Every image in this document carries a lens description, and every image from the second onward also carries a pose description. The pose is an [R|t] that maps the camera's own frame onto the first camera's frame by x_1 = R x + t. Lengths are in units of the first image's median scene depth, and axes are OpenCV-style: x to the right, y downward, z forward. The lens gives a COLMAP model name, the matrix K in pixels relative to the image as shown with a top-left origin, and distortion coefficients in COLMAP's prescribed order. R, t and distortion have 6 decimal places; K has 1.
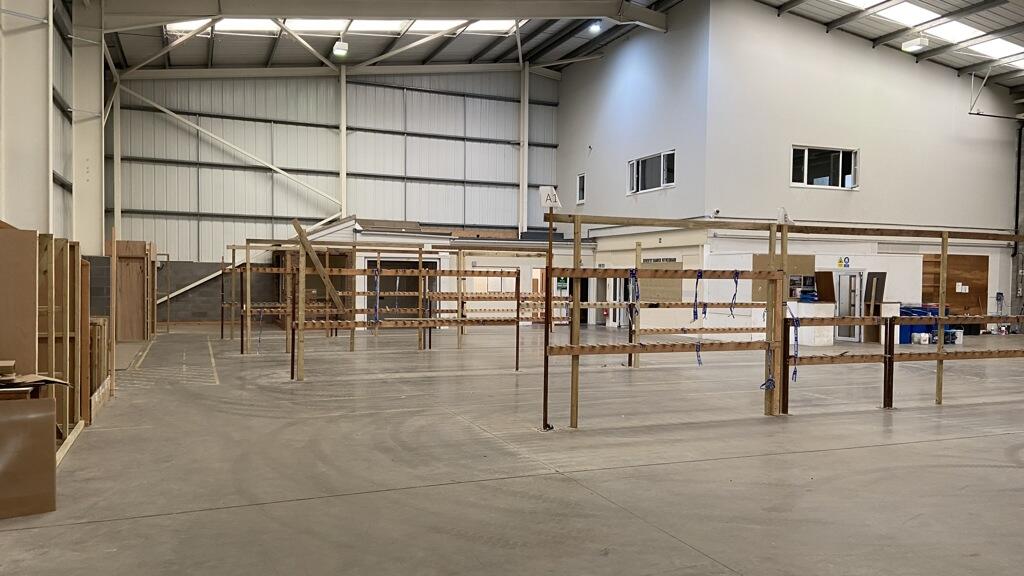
lens RADIAL K [[747.3, 0, 510.2], [0, 747.3, 286.1], [0, 0, 1]] dist [0.043113, -0.016412]
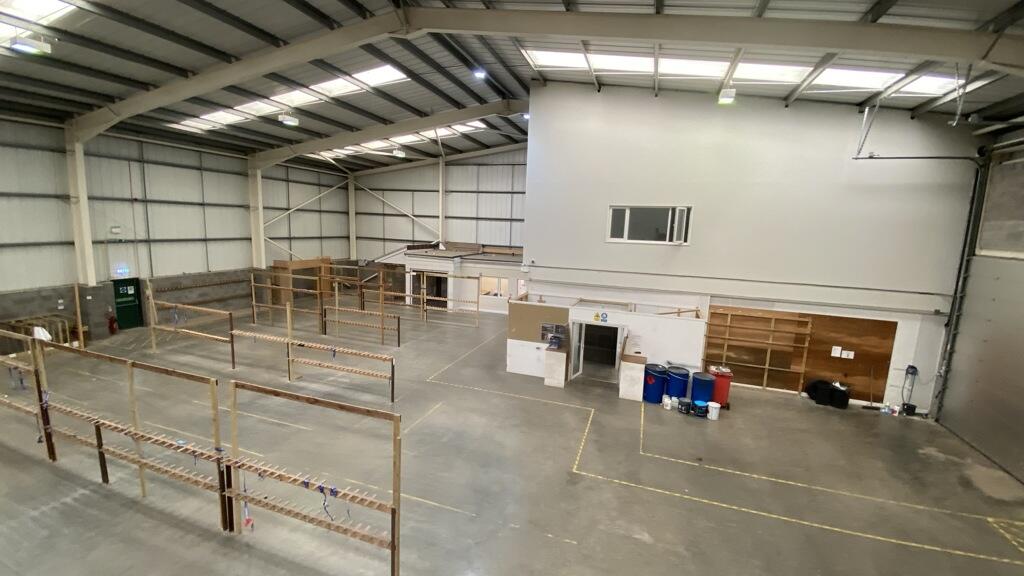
lens RADIAL K [[403.6, 0, 515.4], [0, 403.6, 287.0], [0, 0, 1]] dist [-0.008464, -0.010295]
pose [[0.759567, 0.113757, -0.640404, 0.596663], [-0.040252, 0.990921, 0.128279, -0.122336], [0.649183, -0.071659, 0.757249, 0.385323]]
